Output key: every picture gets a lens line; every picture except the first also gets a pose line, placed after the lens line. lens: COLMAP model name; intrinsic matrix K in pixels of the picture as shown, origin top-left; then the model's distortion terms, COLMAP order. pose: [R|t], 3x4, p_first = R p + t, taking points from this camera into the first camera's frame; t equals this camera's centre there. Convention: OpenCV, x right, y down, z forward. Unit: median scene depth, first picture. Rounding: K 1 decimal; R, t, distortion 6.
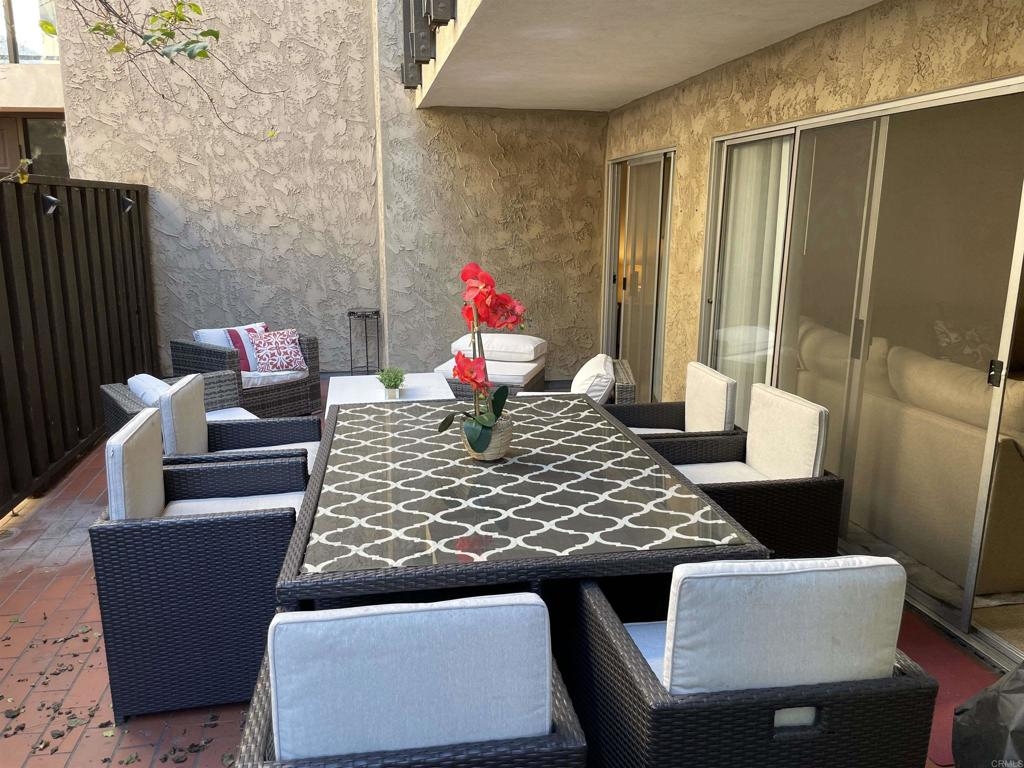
lens RADIAL K [[789.9, 0, 507.6], [0, 789.9, 388.9], [0, 0, 1]] dist [0.087407, -0.122135]
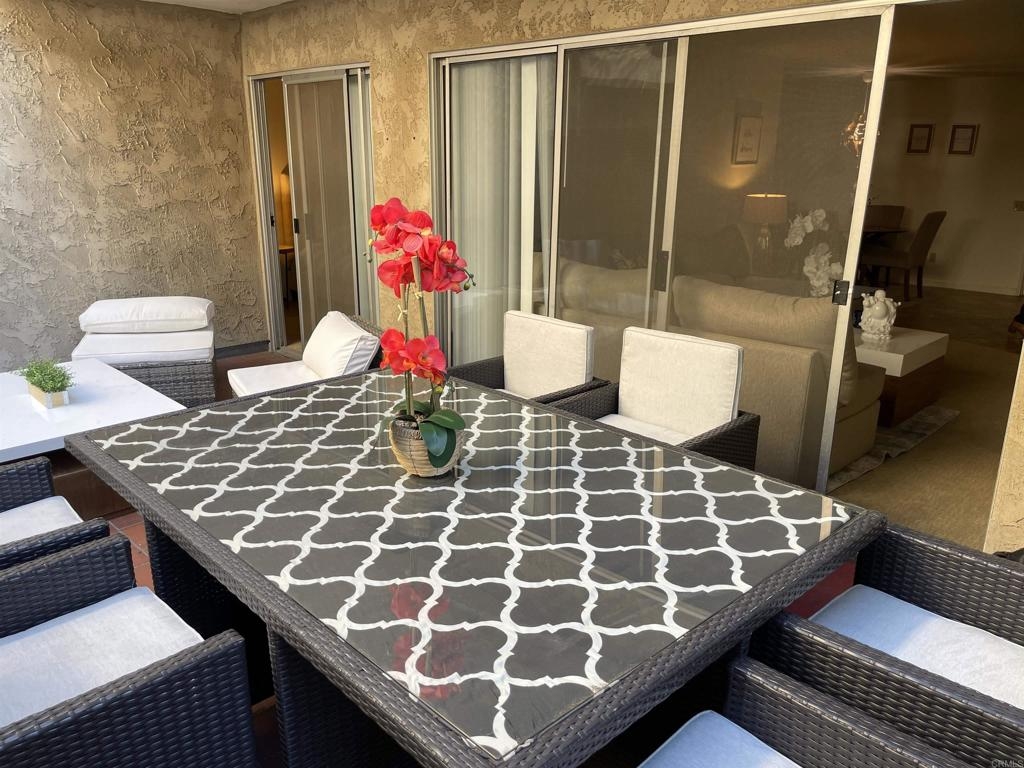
lens RADIAL K [[789.9, 0, 513.7], [0, 789.9, 384.9], [0, 0, 1]] dist [0.087407, -0.122135]
pose [[0.827580, -0.150361, 0.540835, -0.147941], [0.113584, 0.988383, 0.100981, -0.023926], [-0.549736, -0.022140, 0.835045, 0.154119]]
